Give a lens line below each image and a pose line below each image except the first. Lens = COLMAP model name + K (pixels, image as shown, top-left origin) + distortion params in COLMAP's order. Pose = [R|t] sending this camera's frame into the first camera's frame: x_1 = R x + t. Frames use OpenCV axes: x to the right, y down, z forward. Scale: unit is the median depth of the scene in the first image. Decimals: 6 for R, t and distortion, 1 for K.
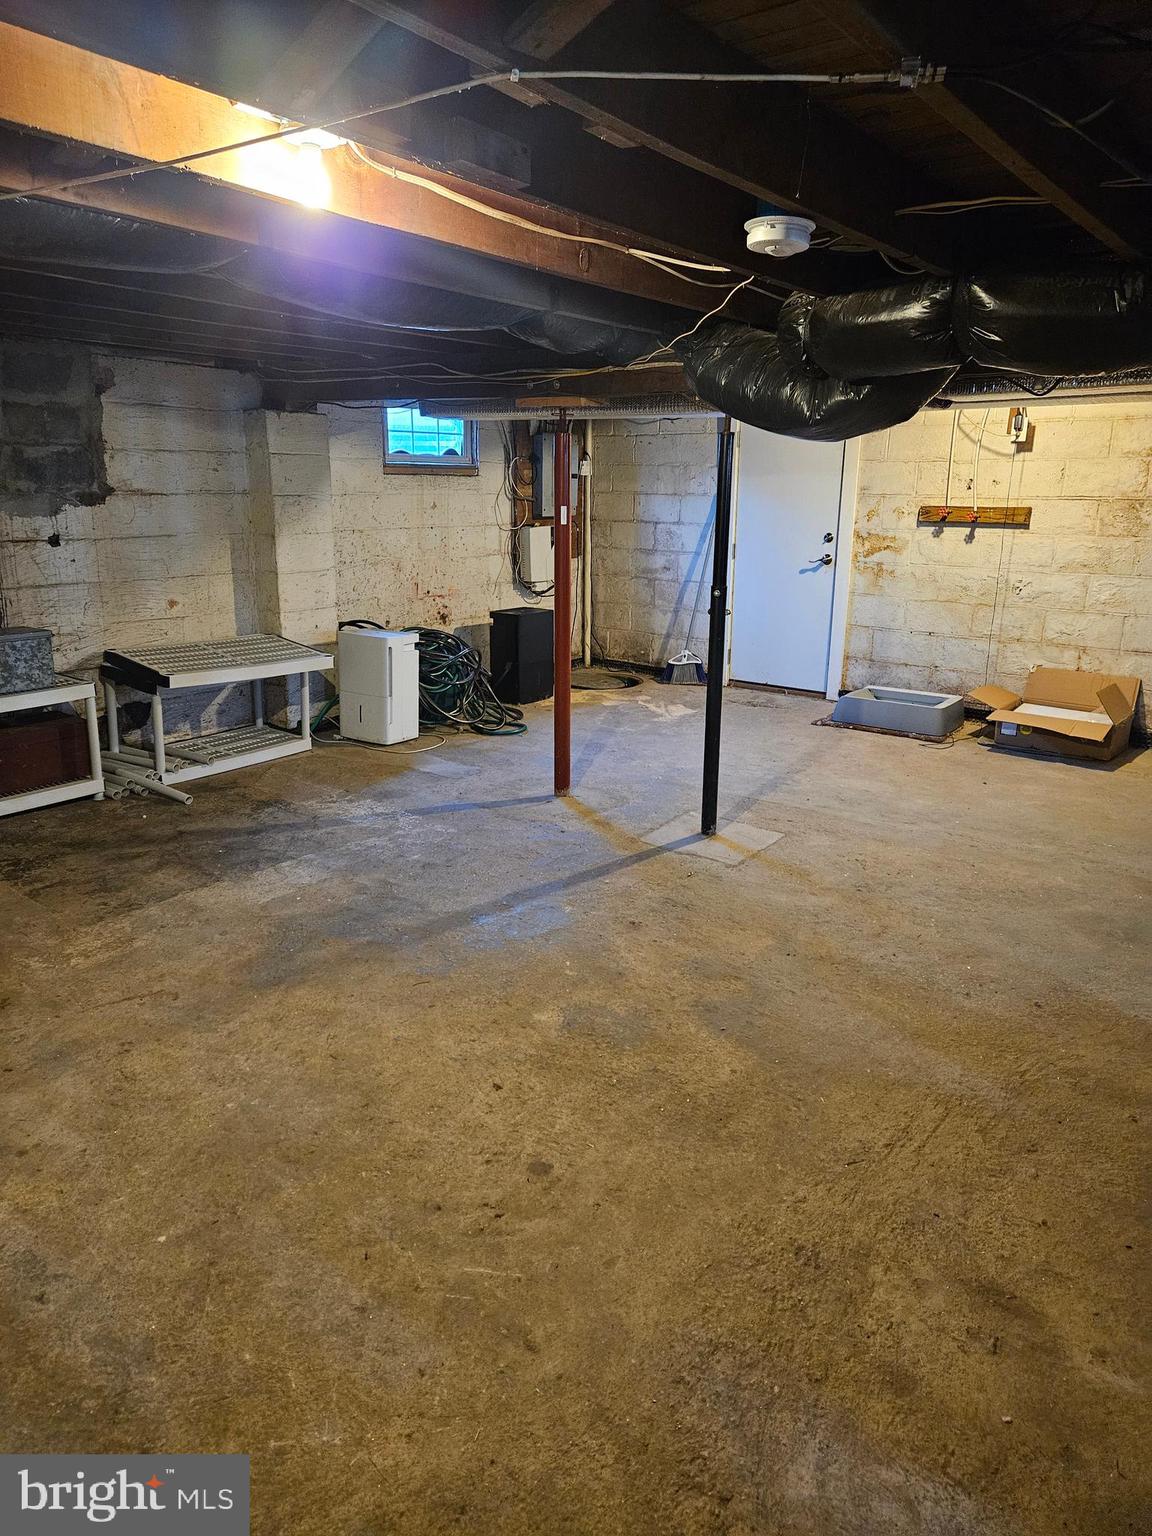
lens RADIAL K [[1015.3, 0, 567.8], [0, 1015.3, 771.8], [0, 0, 1]] dist [0.090229, -0.069974]
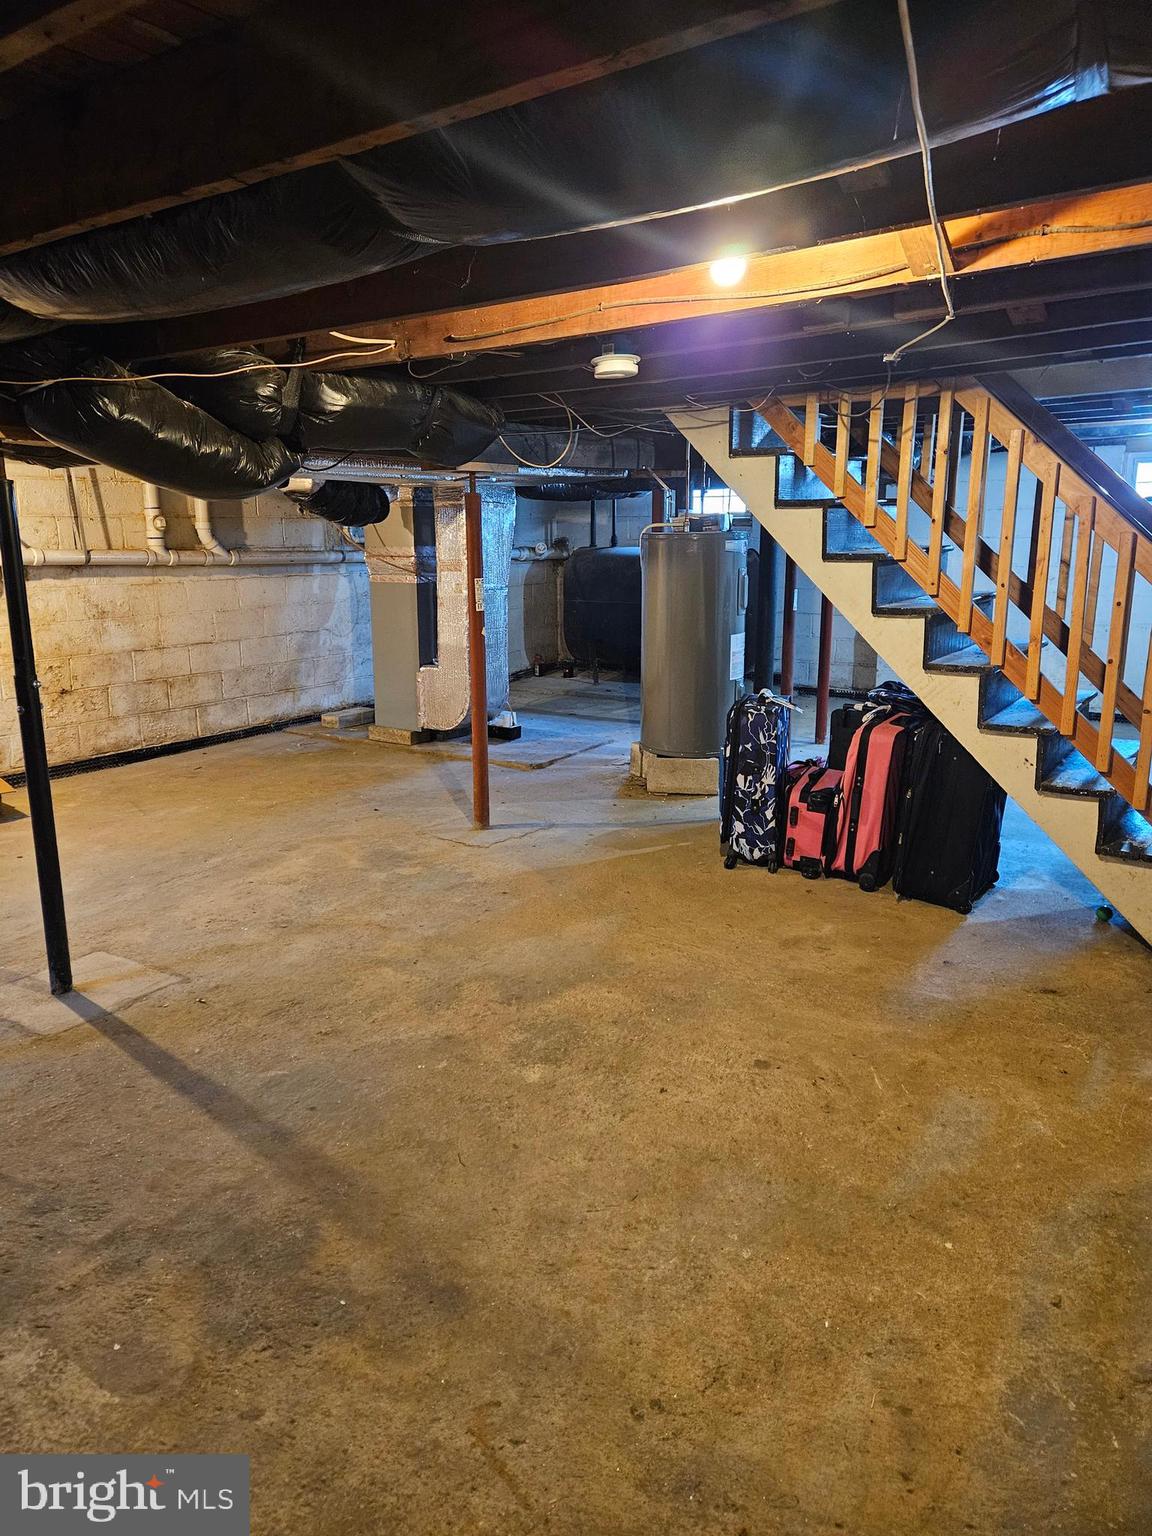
lens RADIAL K [[1015.3, 0, 577.8], [0, 1015.3, 760.5], [0, 0, 1]] dist [0.090229, -0.069974]
pose [[-0.073871, -0.231430, 0.970043, -0.911666], [0.285433, 0.927101, 0.242922, -0.268905], [-0.955548, 0.294827, -0.002428, 0.869279]]
